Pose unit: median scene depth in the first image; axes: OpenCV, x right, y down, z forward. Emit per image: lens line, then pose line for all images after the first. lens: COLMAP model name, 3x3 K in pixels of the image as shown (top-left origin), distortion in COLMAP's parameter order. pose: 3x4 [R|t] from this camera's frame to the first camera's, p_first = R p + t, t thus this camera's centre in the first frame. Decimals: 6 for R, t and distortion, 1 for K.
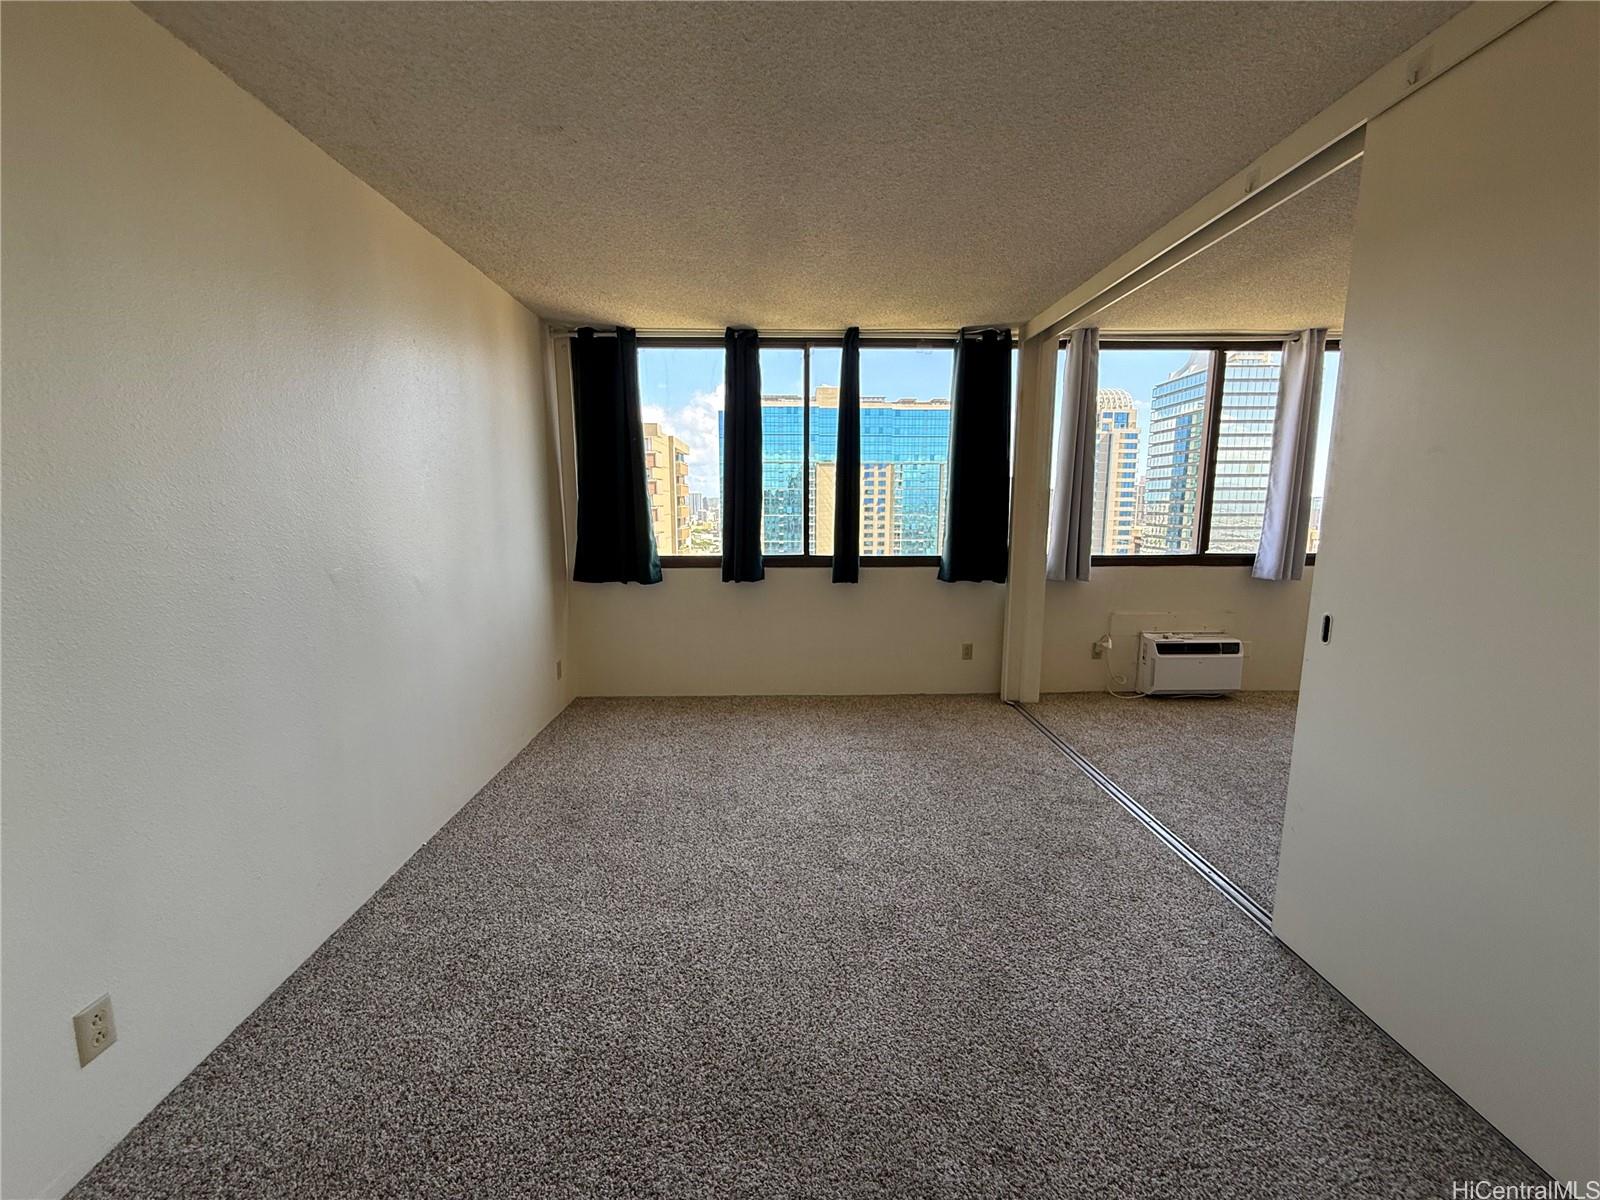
lens RADIAL K [[639.0, 0, 790.0], [0, 639.0, 596.7], [0, 0, 1]] dist [0.001301, 0.000126]
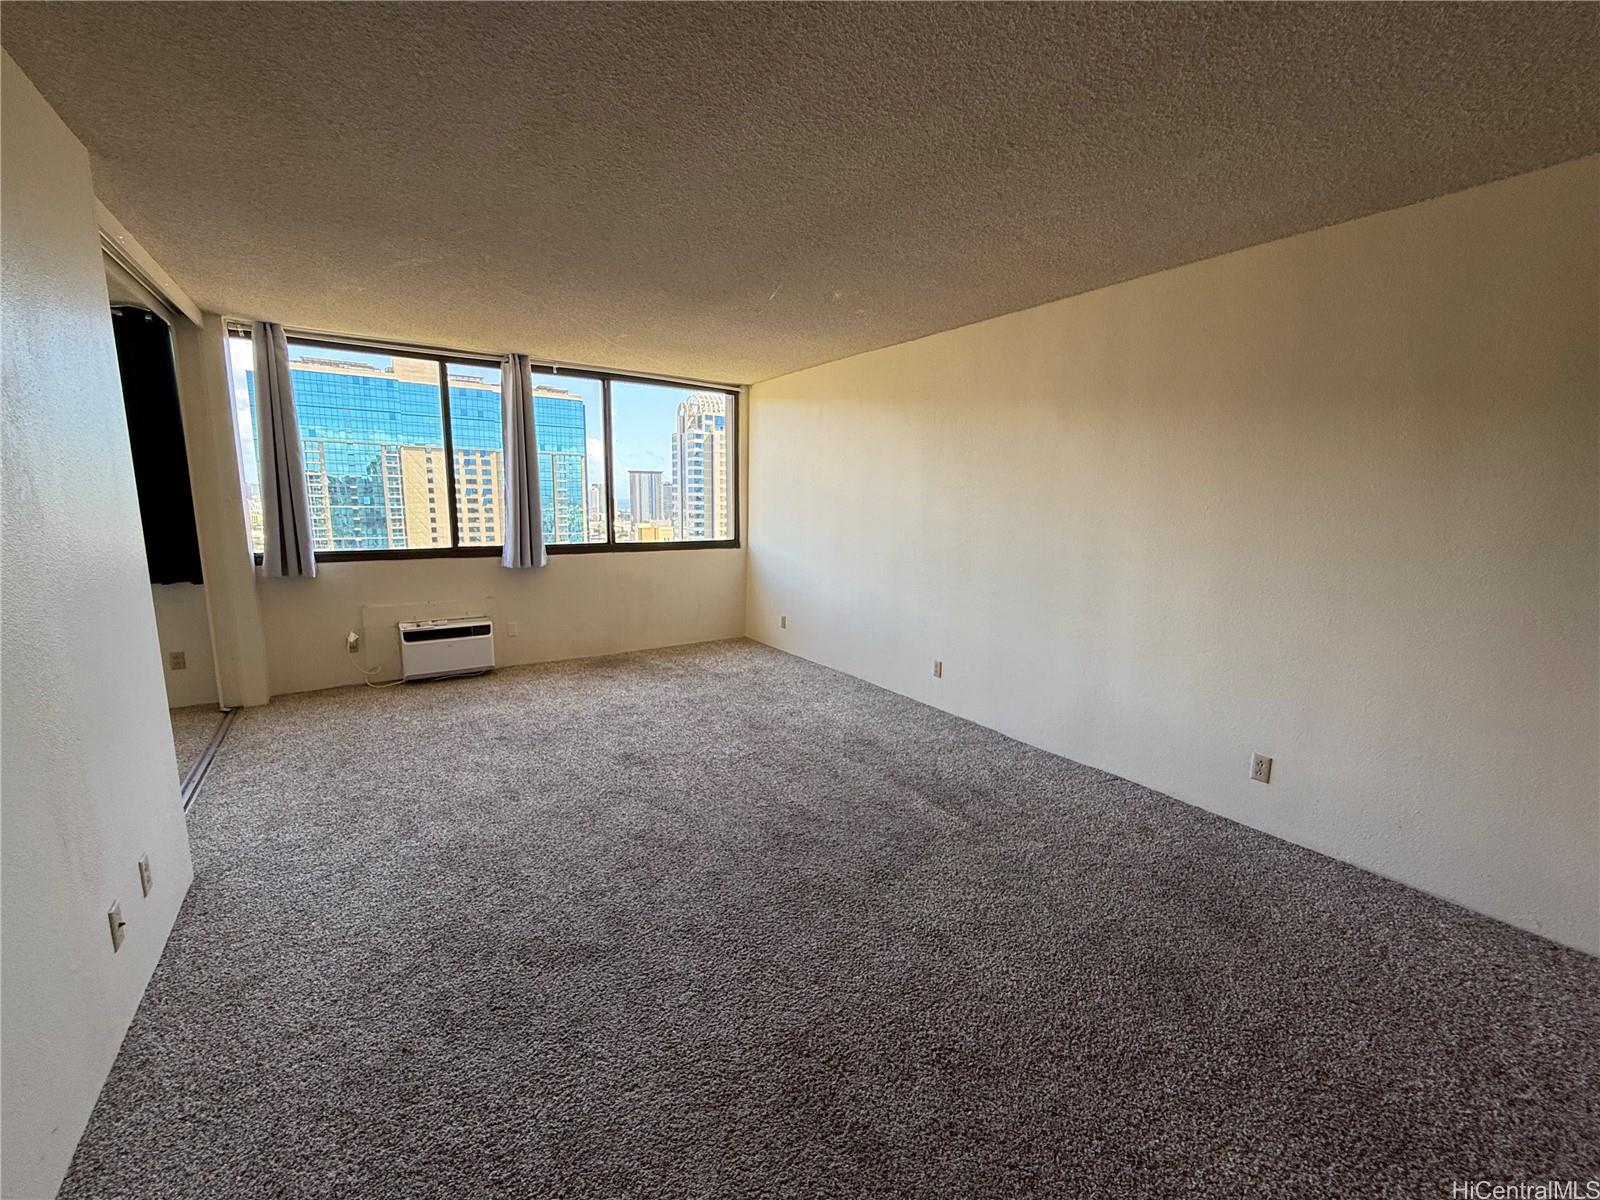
lens RADIAL K [[639.0, 0, 794.3], [0, 639.0, 601.1], [0, 0, 1]] dist [0.001301, 0.000126]
pose [[0.843942, -0.071557, 0.531640, 0.550702], [0.062011, 0.997433, 0.035812, 0.022969], [-0.532838, 0.002745, 0.846213, -0.246930]]
